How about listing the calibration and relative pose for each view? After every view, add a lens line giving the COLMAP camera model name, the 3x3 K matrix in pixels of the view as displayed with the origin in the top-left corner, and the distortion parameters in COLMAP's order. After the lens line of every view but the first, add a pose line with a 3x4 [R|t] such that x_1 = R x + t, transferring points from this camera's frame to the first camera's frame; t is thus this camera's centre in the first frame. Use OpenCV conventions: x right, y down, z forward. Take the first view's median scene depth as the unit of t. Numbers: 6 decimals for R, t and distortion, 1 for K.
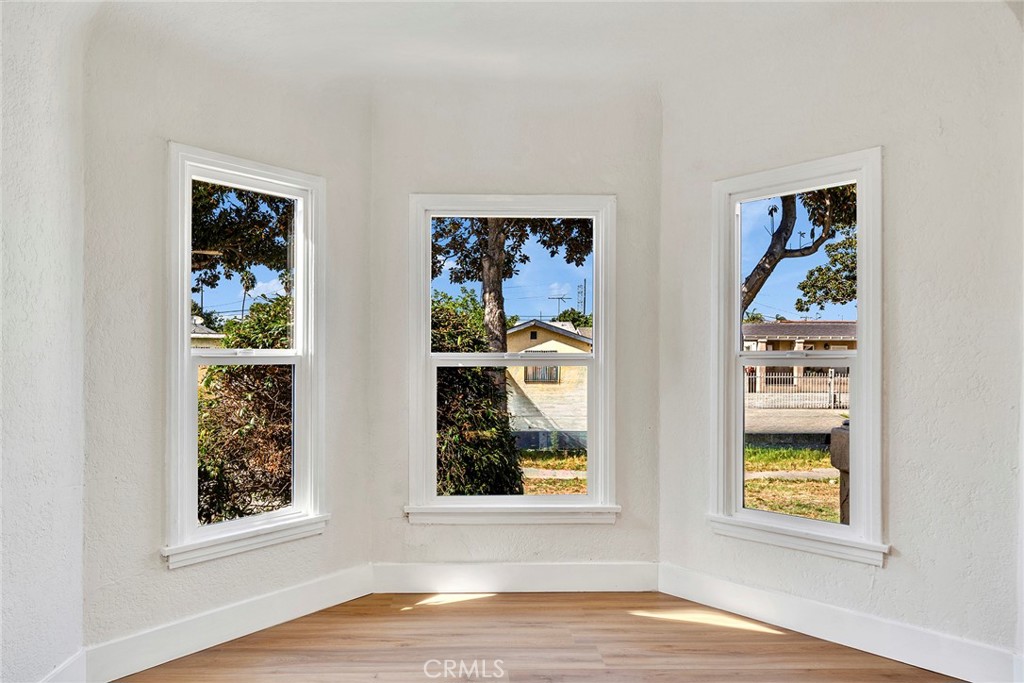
lens RADIAL K [[693.7, 0, 512.0], [0, 693.7, 342.6], [0, 0, 1]] dist [-0.000683, 0.001556]
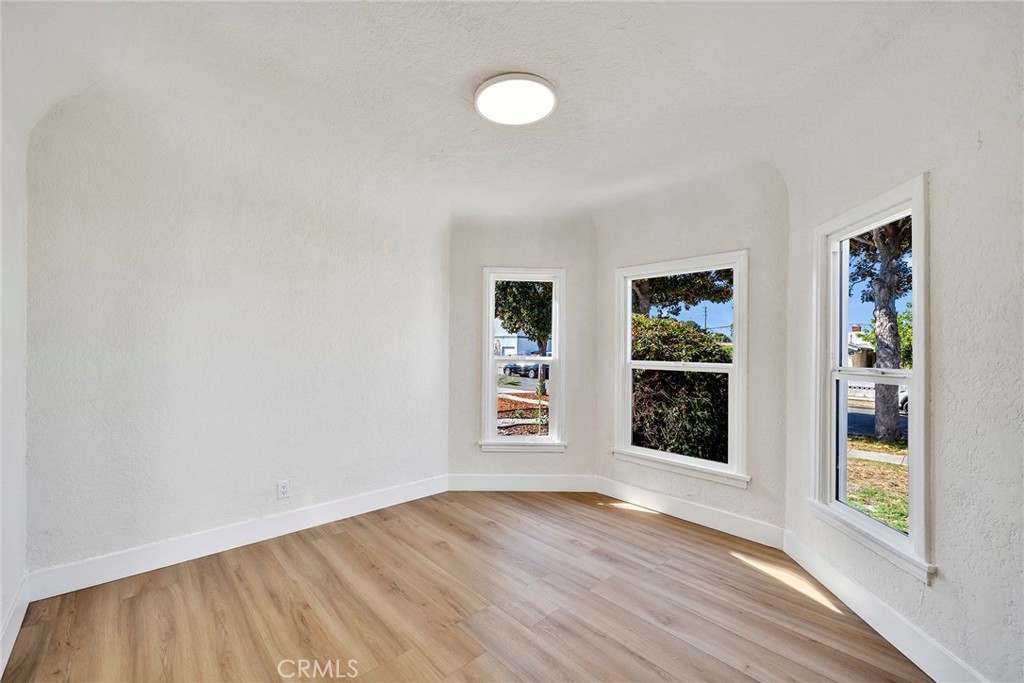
lens RADIAL K [[416.8, 0, 511.5], [0, 416.8, 341.2], [0, 0, 1]] dist [0.003902, -0.000677]
pose [[0.667625, -0.005117, -0.744480, 0.489723], [-0.005648, 0.999913, -0.011938, -0.019584], [0.744476, 0.012175, 0.667538, 0.111257]]
